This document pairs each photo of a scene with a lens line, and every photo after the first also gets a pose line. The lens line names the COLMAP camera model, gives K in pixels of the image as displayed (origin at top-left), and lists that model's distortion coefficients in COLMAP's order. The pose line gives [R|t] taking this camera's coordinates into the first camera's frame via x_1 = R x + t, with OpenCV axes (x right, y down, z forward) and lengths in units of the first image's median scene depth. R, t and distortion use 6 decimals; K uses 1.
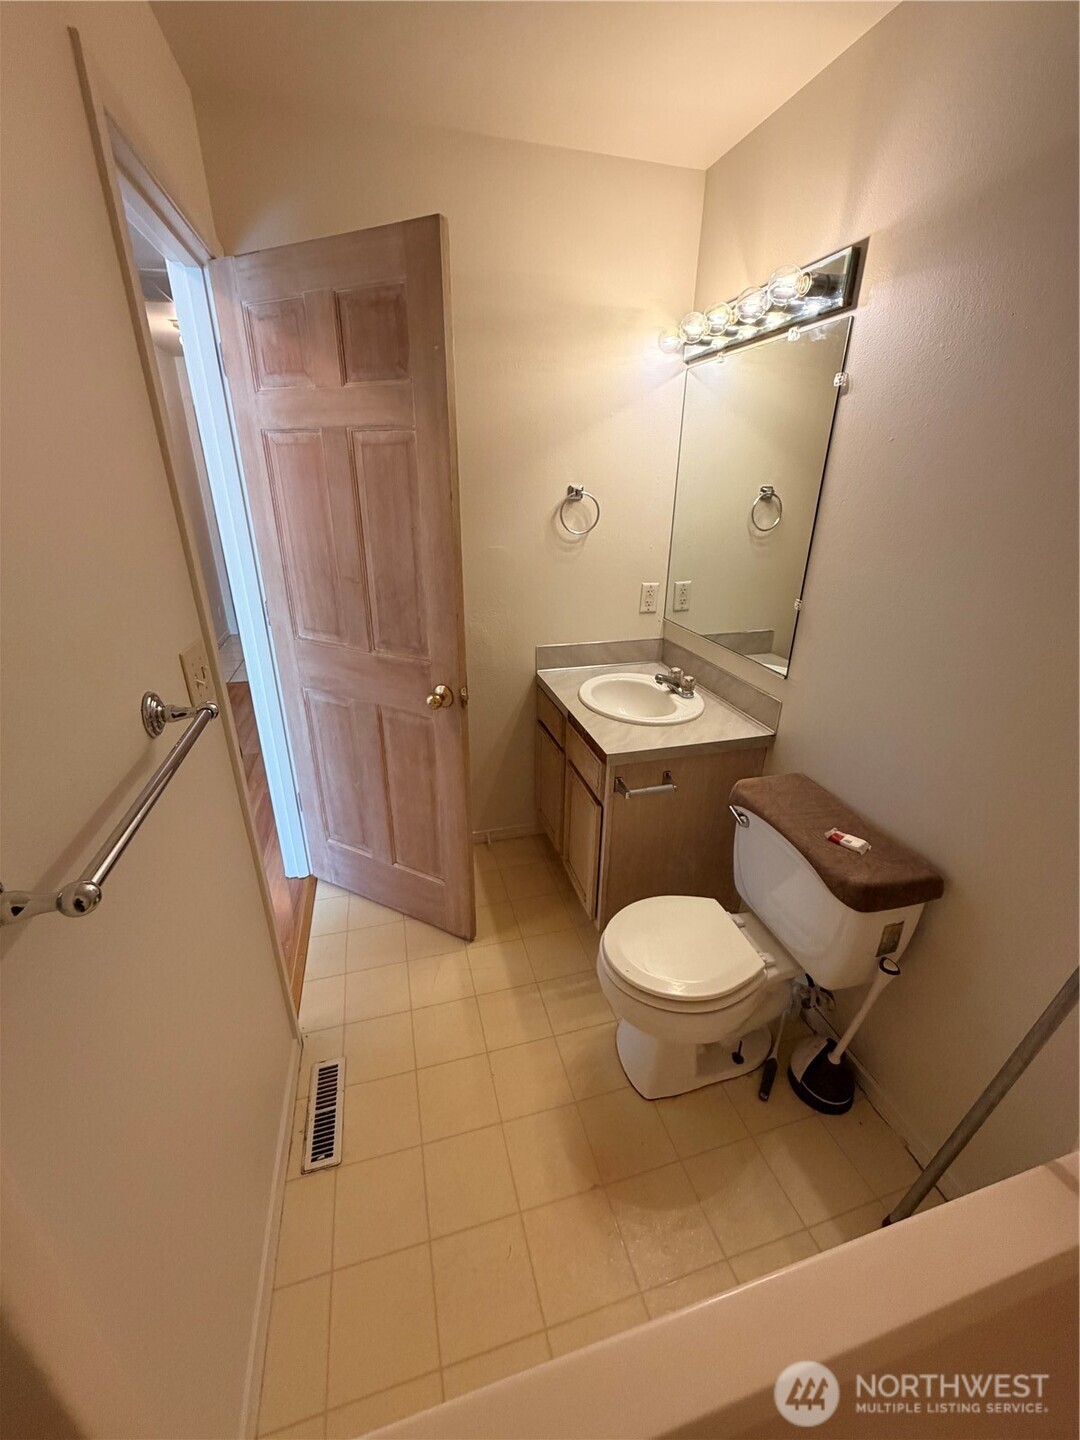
lens RADIAL K [[575.4, 0, 540.9], [0, 575.4, 712.8], [0, 0, 1]] dist [0.000865, -0.000390]
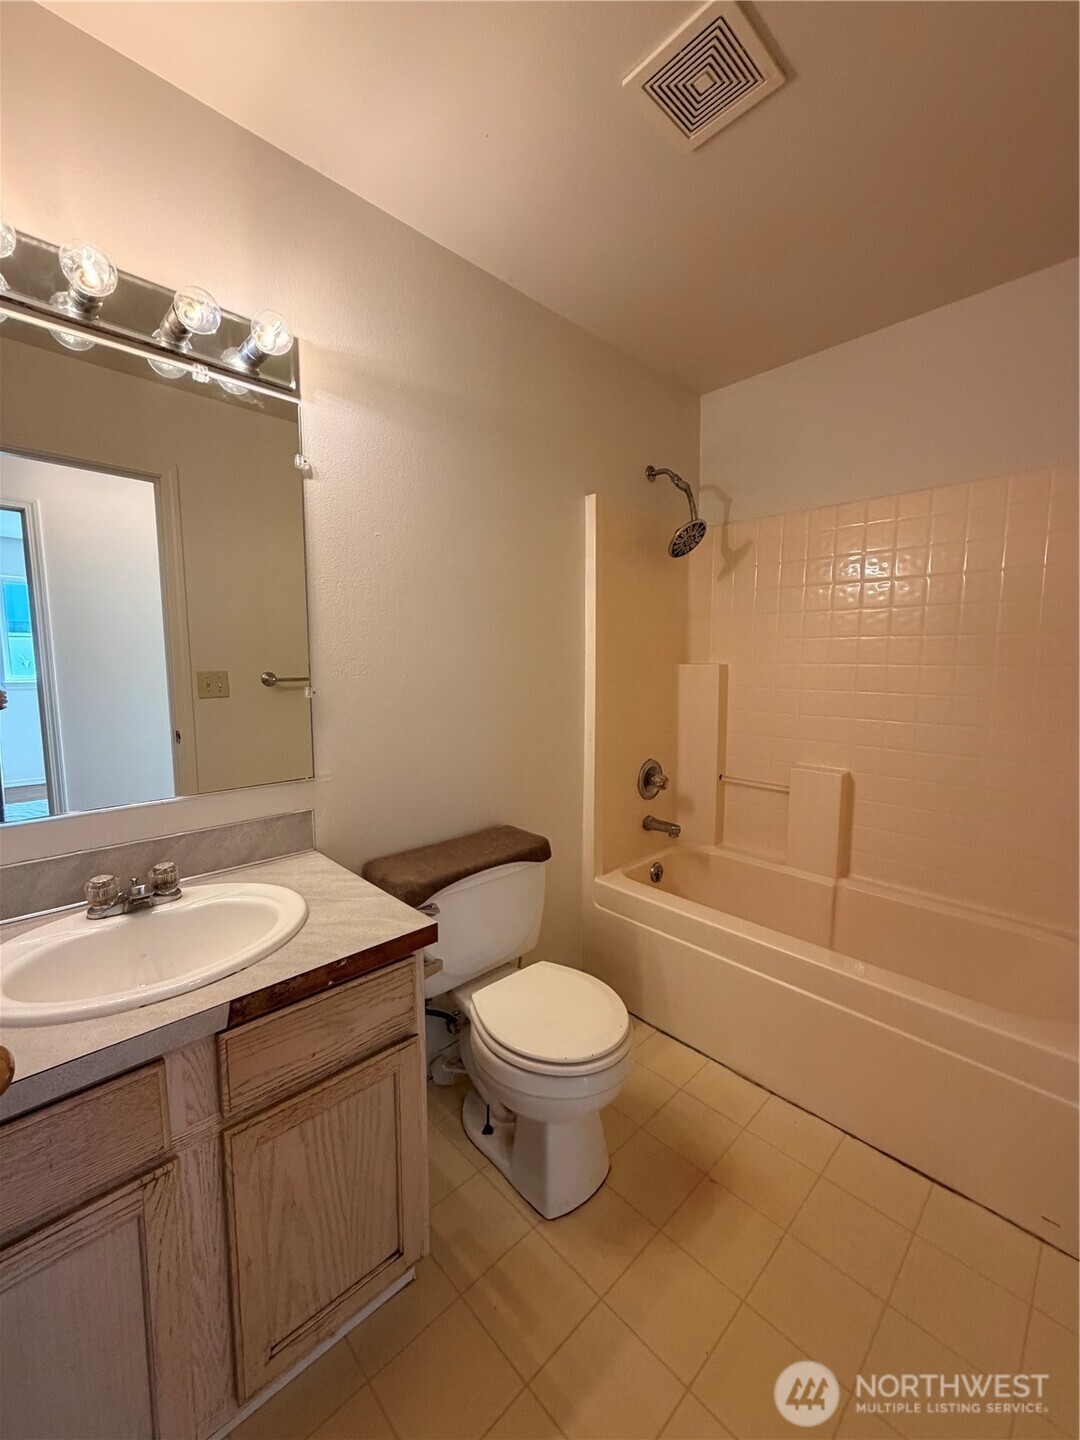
lens RADIAL K [[575.4, 0, 540.9], [0, 575.4, 712.8], [0, 0, 1]] dist [0.000865, -0.000390]
pose [[-0.464130, -0.097578, 0.880376, -0.398763], [0.337352, 0.899532, 0.277552, -0.229857], [-0.819010, 0.425817, -0.384581, 0.855192]]
